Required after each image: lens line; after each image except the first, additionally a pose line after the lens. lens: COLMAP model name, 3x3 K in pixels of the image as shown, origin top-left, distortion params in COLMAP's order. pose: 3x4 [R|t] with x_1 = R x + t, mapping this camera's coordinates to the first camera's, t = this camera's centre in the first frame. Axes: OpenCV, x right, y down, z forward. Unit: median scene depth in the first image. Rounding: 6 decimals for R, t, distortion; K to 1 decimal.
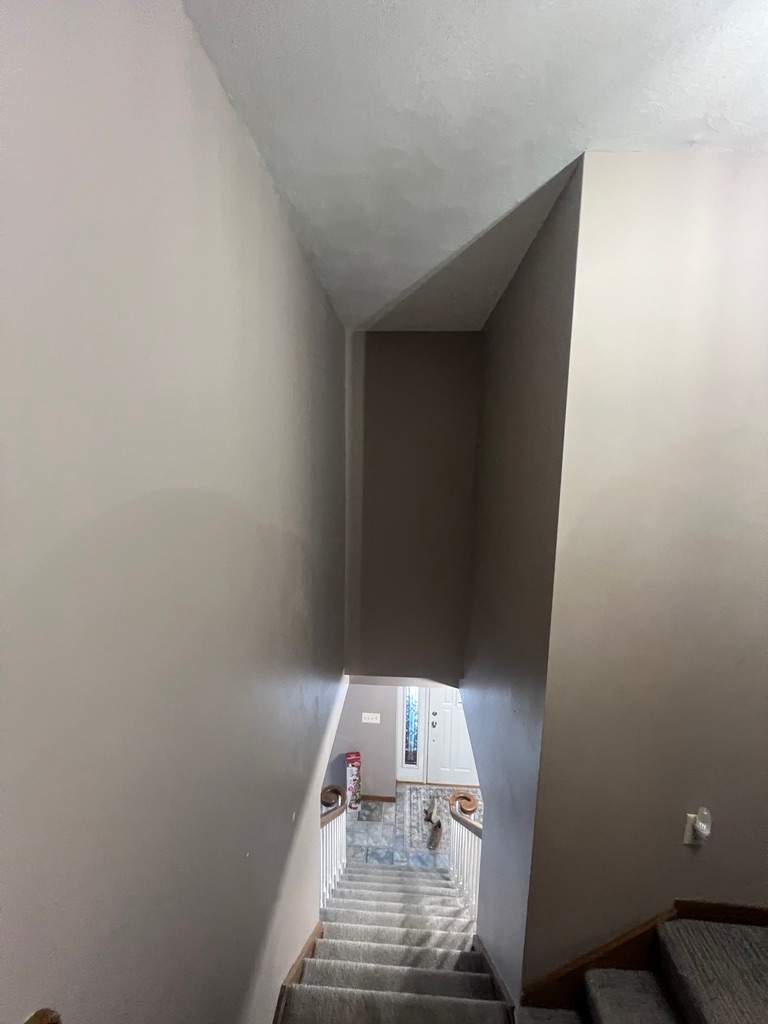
lens RADIAL K [[412.7, 0, 385.0], [0, 412.7, 509.2], [0, 0, 1]] dist [-0.006784, 0.001578]
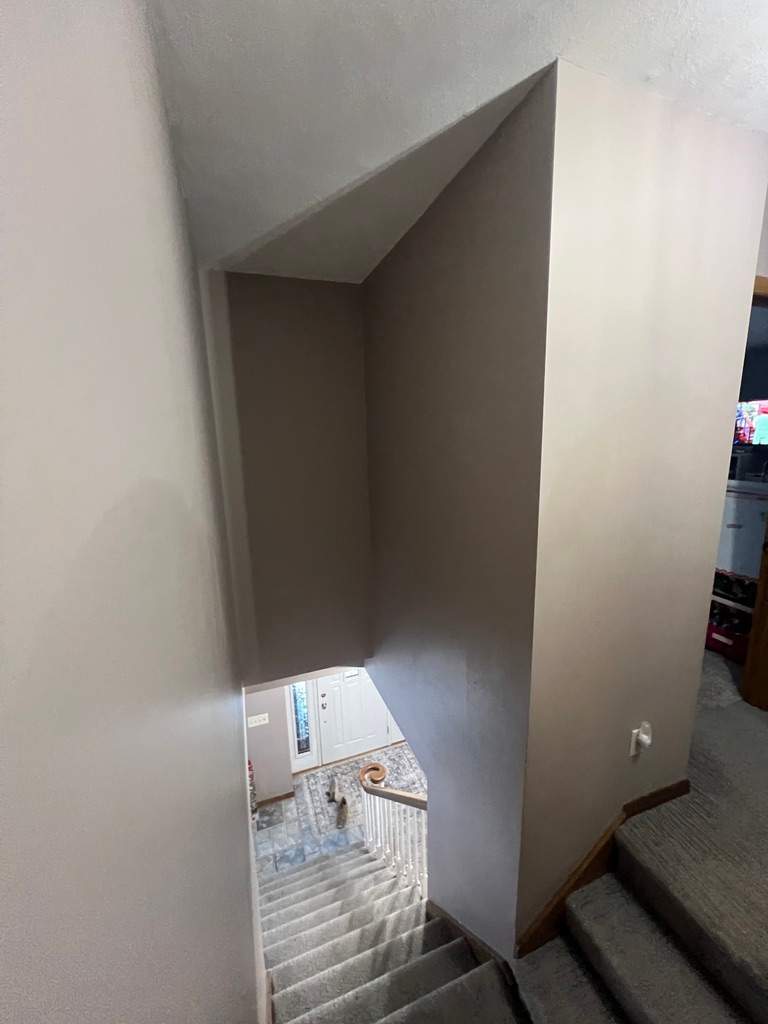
lens RADIAL K [[412.7, 0, 386.4], [0, 412.7, 509.1], [0, 0, 1]] dist [-0.006784, 0.001578]
pose [[0.915734, -0.118706, 0.383850, -0.074116], [0.094081, 0.992150, 0.082379, -0.005996], [-0.390616, -0.039325, 0.919713, 0.075090]]
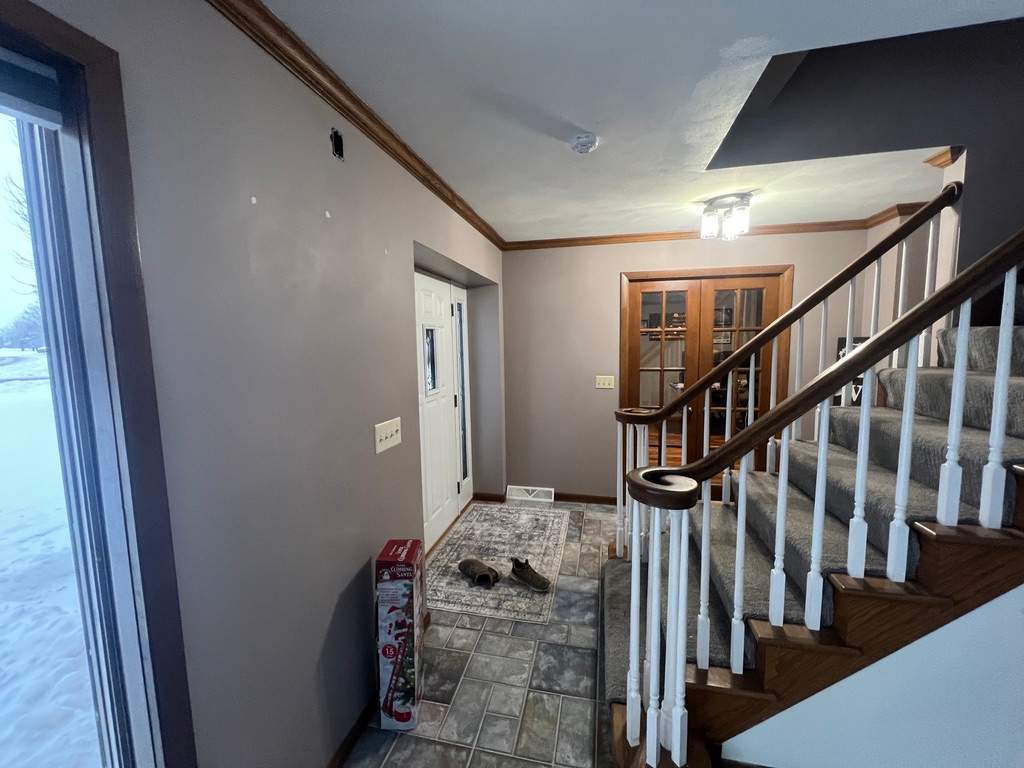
lens RADIAL K [[412.7, 0, 514.0], [0, 412.7, 382.0], [0, 0, 1]] dist [-0.006784, 0.001578]
pose [[0.158144, -0.116096, 0.980567, -0.398144], [0.148854, 0.984518, 0.092557, 0.485035], [-0.976132, 0.131324, 0.172977, 0.897506]]
